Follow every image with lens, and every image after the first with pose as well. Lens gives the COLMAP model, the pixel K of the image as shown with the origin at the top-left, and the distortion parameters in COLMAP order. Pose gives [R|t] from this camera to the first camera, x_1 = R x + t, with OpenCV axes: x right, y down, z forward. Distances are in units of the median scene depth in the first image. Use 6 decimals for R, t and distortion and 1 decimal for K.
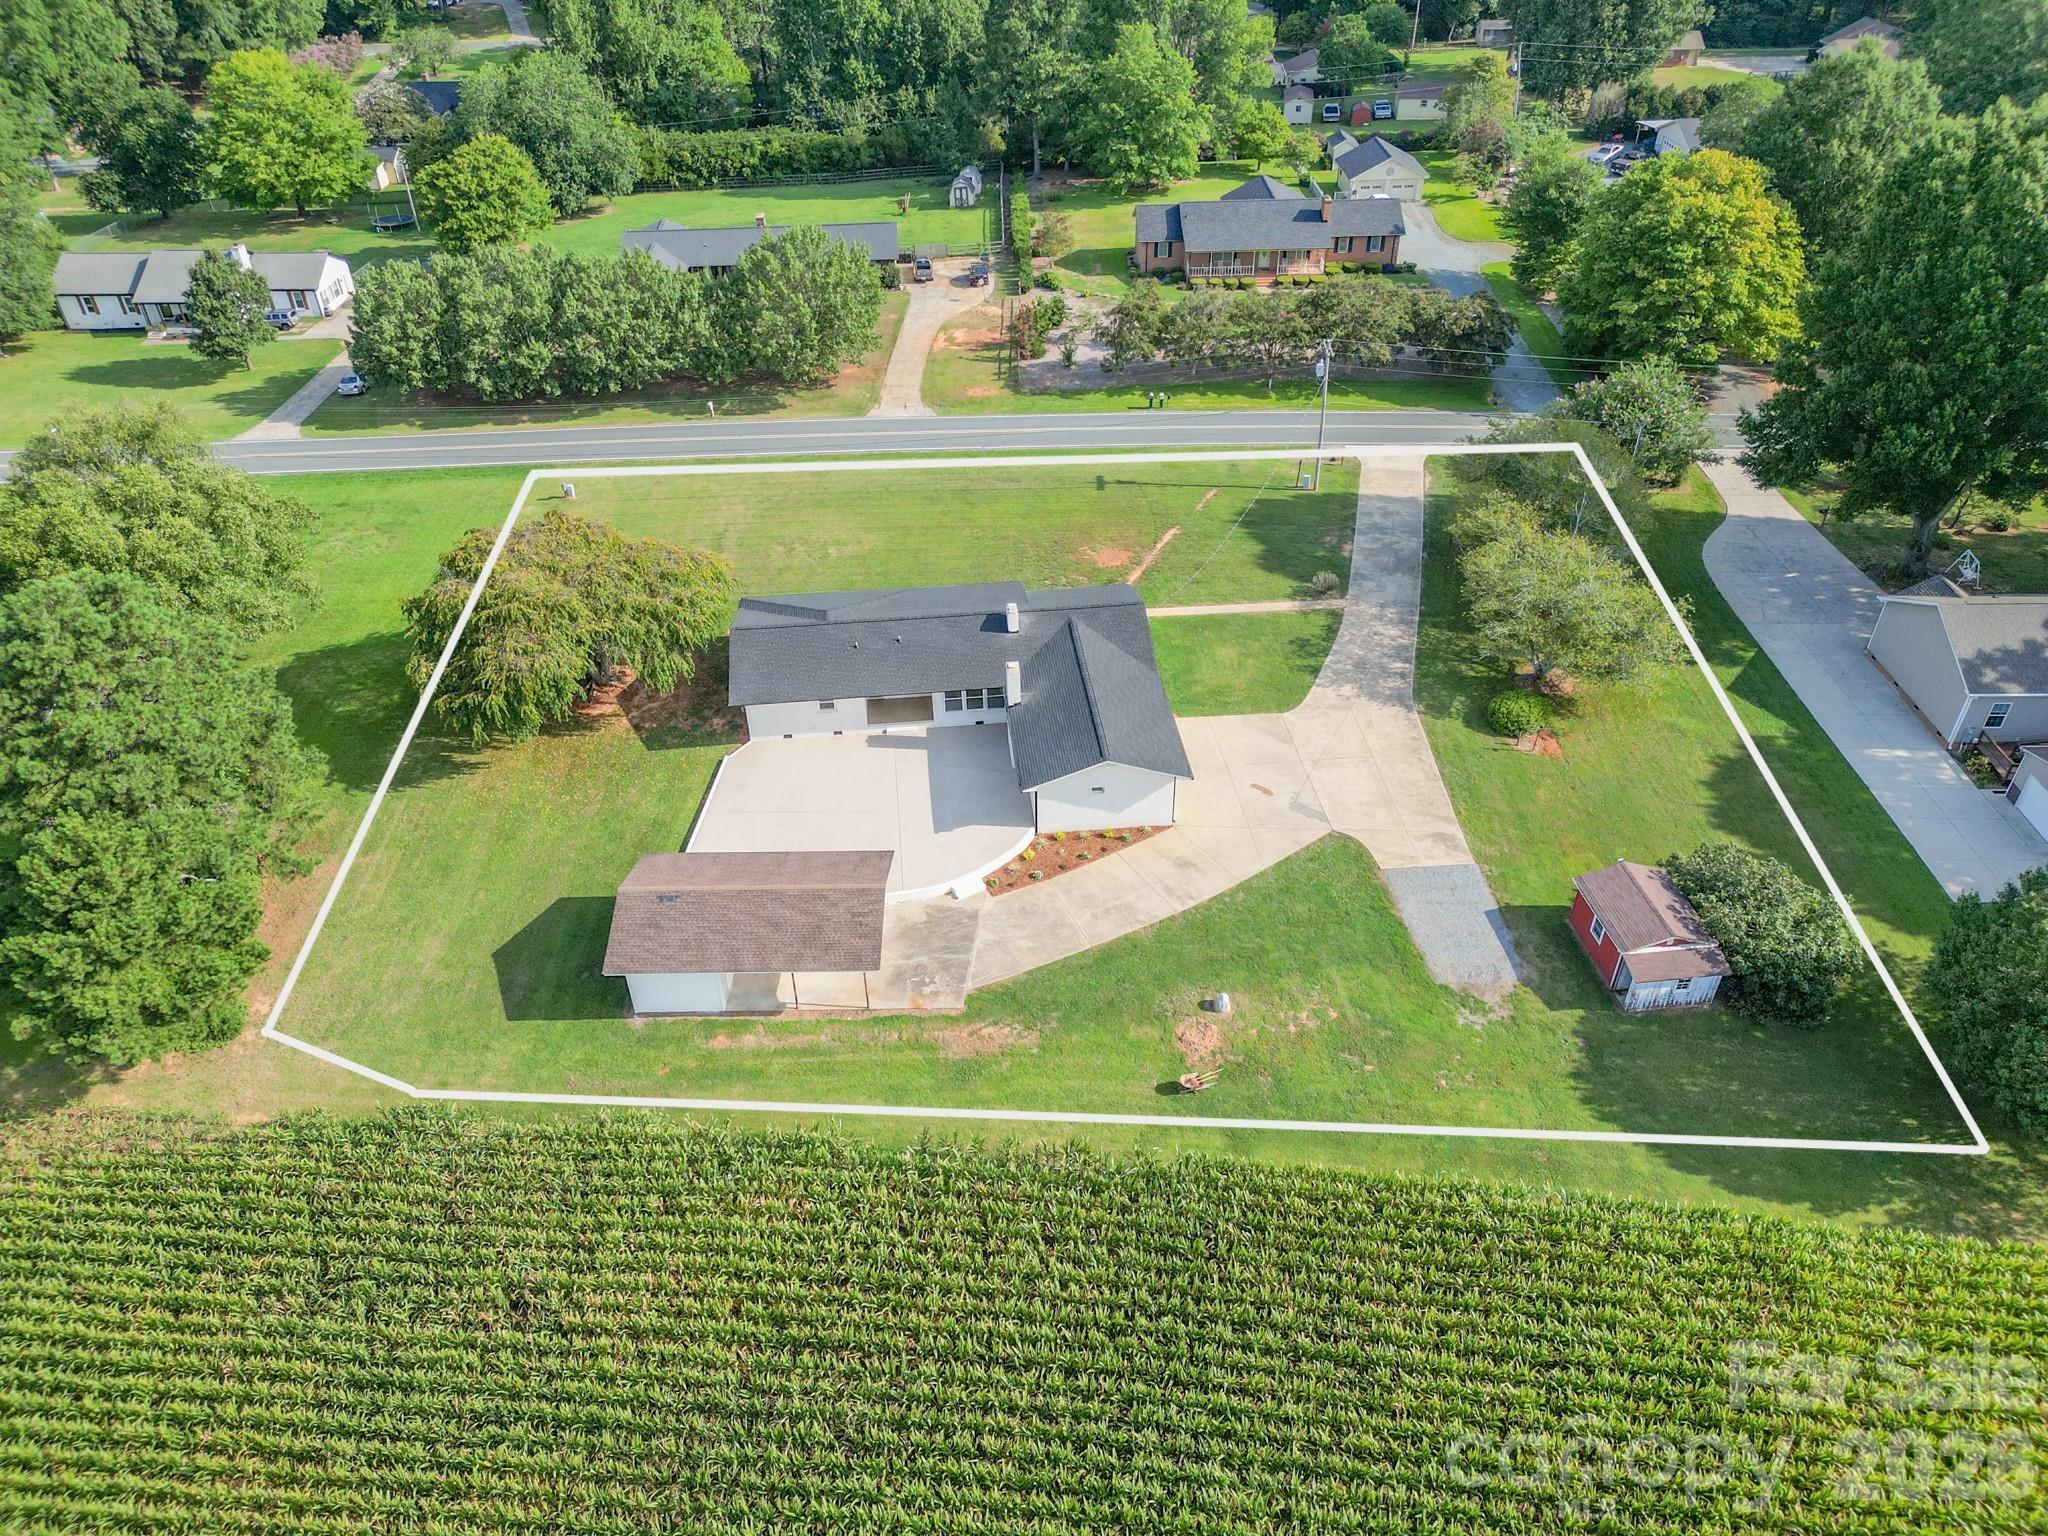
lens RADIAL K [[1430.4, 0, 1024.0], [0, 1430.4, 768.0], [0, 0, 1]] dist [0.070068, -0.052525]
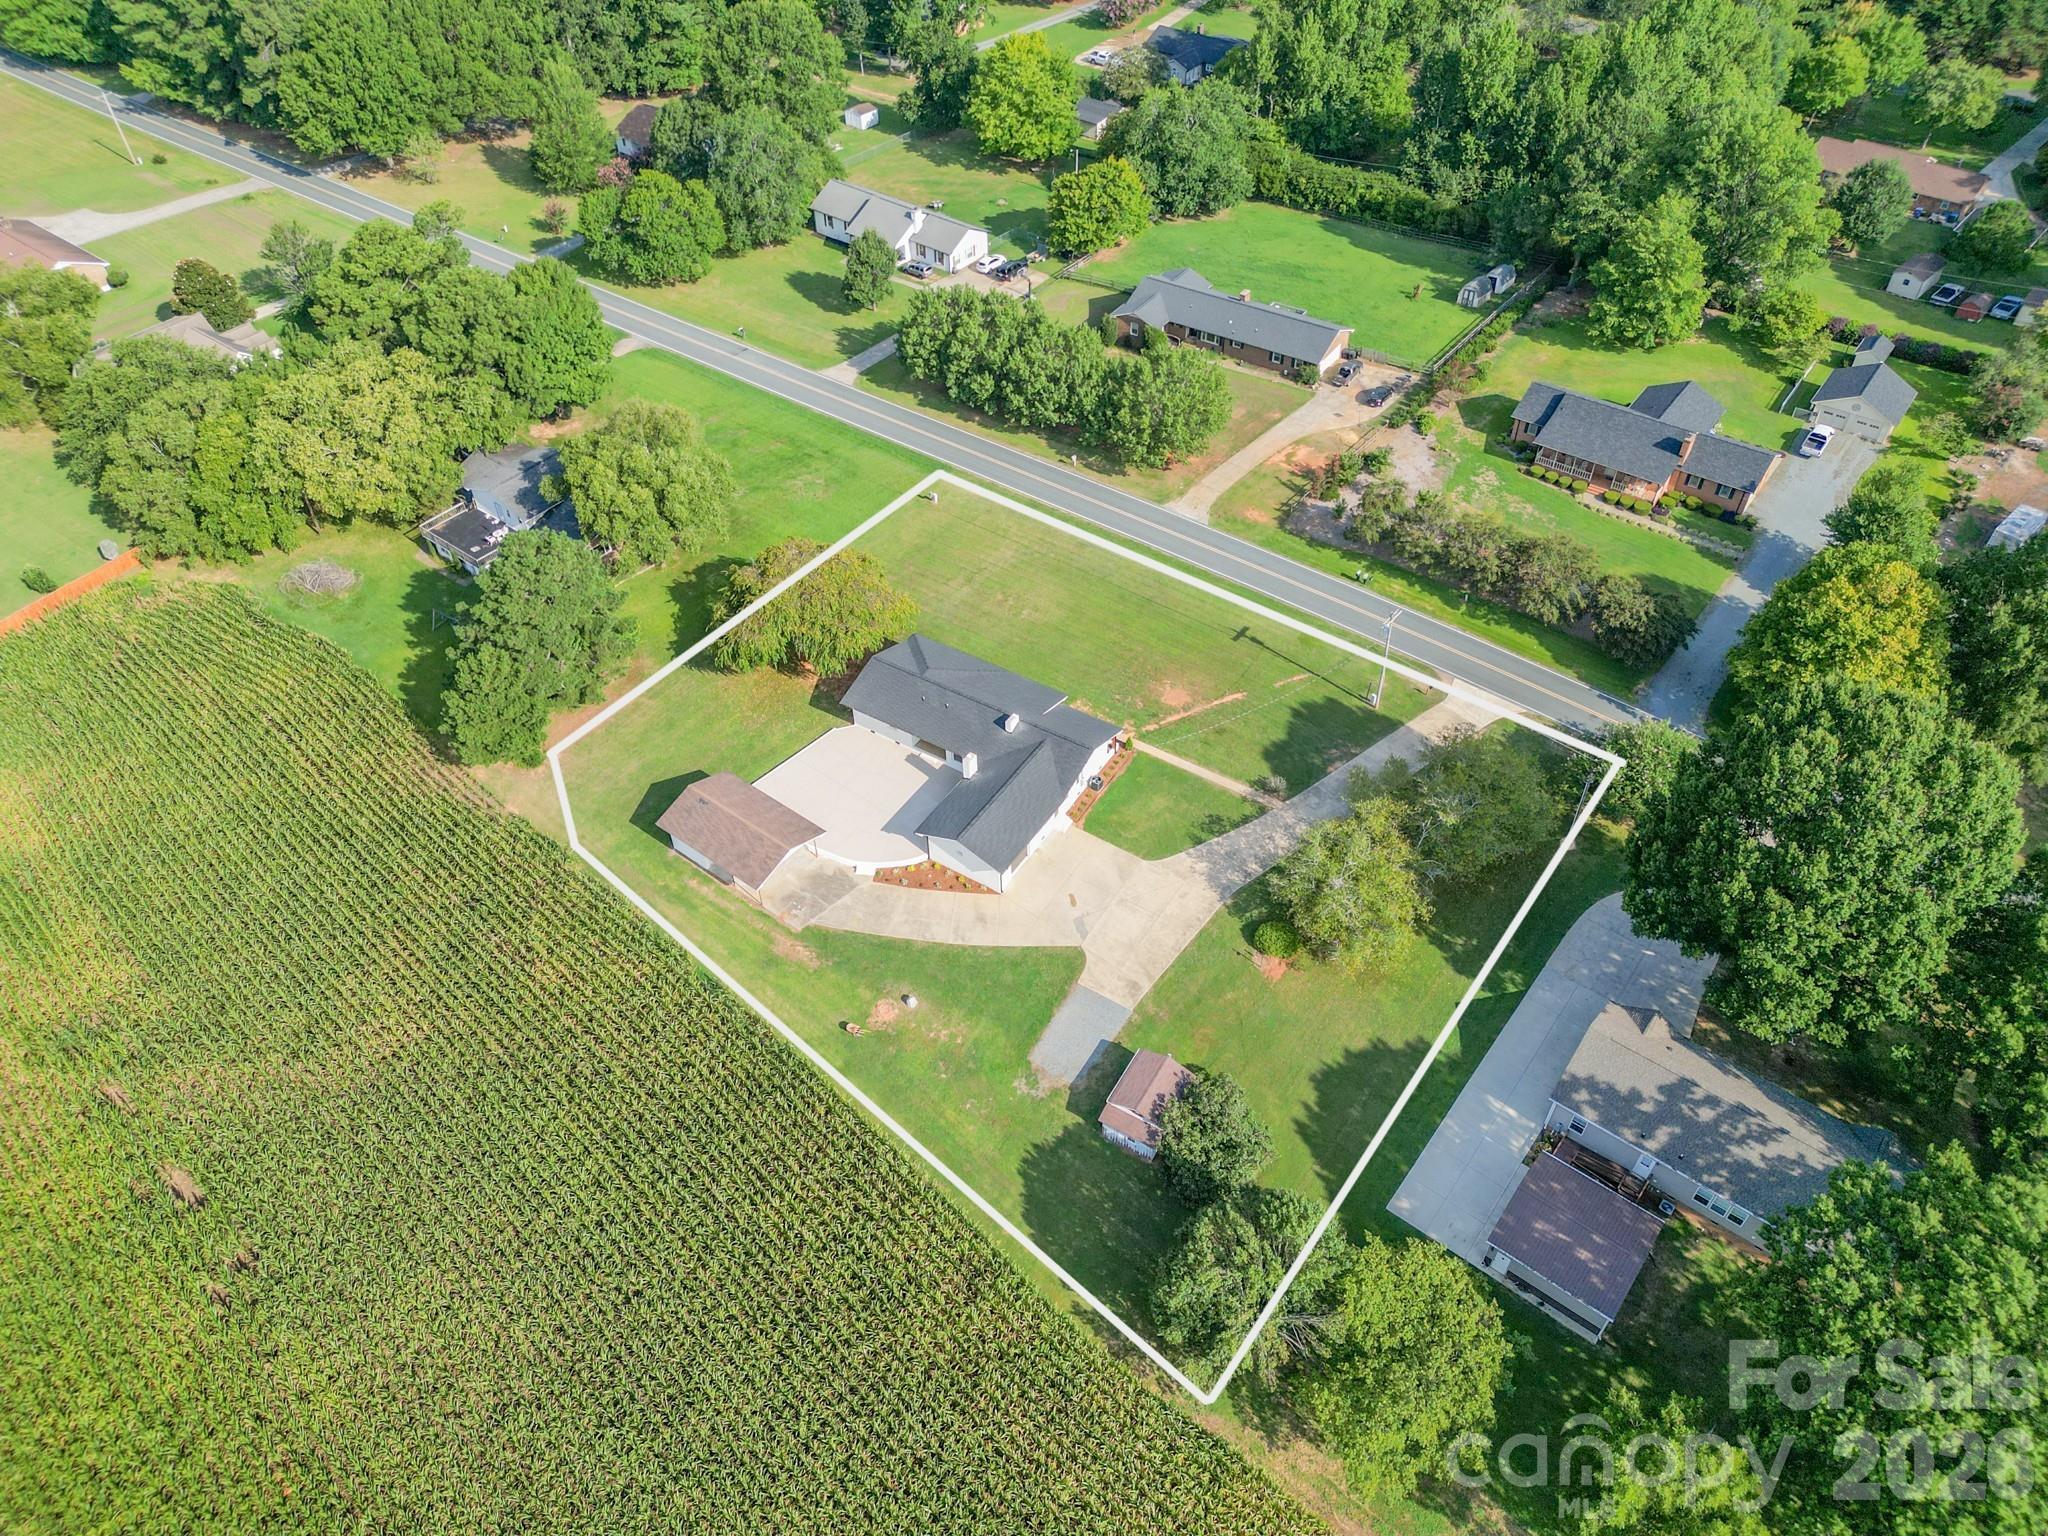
lens RADIAL K [[1430.4, 0, 1024.0], [0, 1430.4, 768.0], [0, 0, 1]] dist [0.070068, -0.052525]
pose [[0.786196, 0.438033, -0.435916, 0.498147], [-0.366952, 0.898474, 0.241020, -0.314379], [0.497234, -0.029529, 0.867114, -0.232199]]
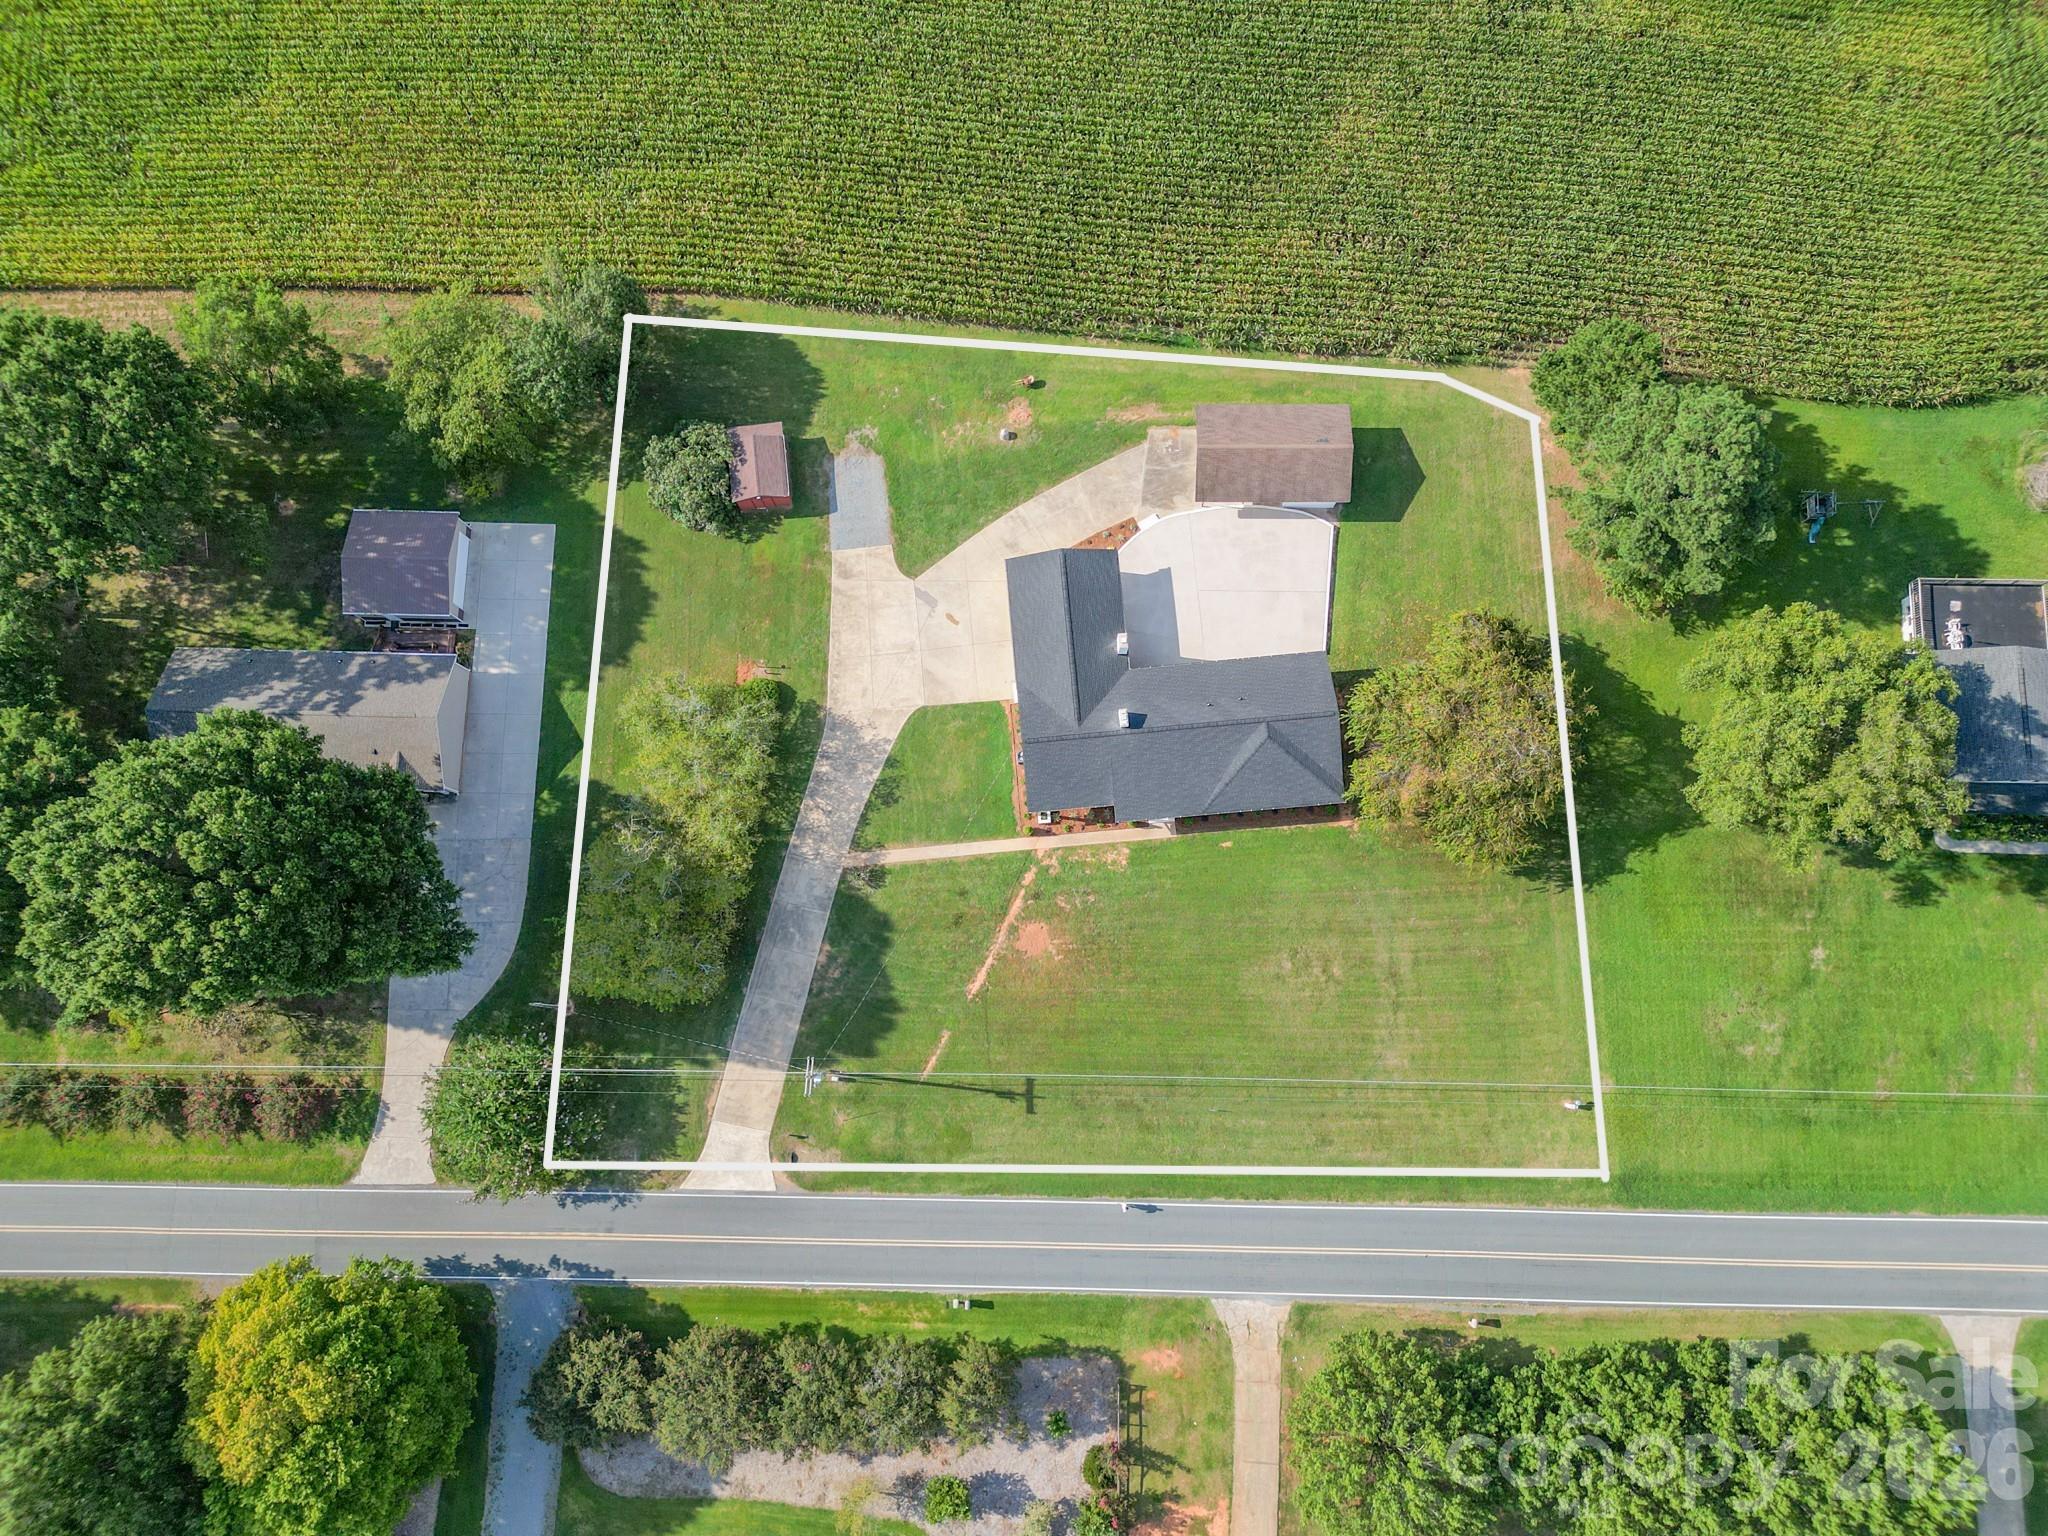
lens RADIAL K [[1430.4, 0, 1024.0], [0, 1430.4, 768.0], [0, 0, 1]] dist [0.070068, -0.052525]
pose [[-0.999235, -0.008030, 0.038264, 0.023622], [0.037668, -0.459975, 0.887133, -0.932078], [0.010477, 0.887896, 0.459926, 0.315499]]
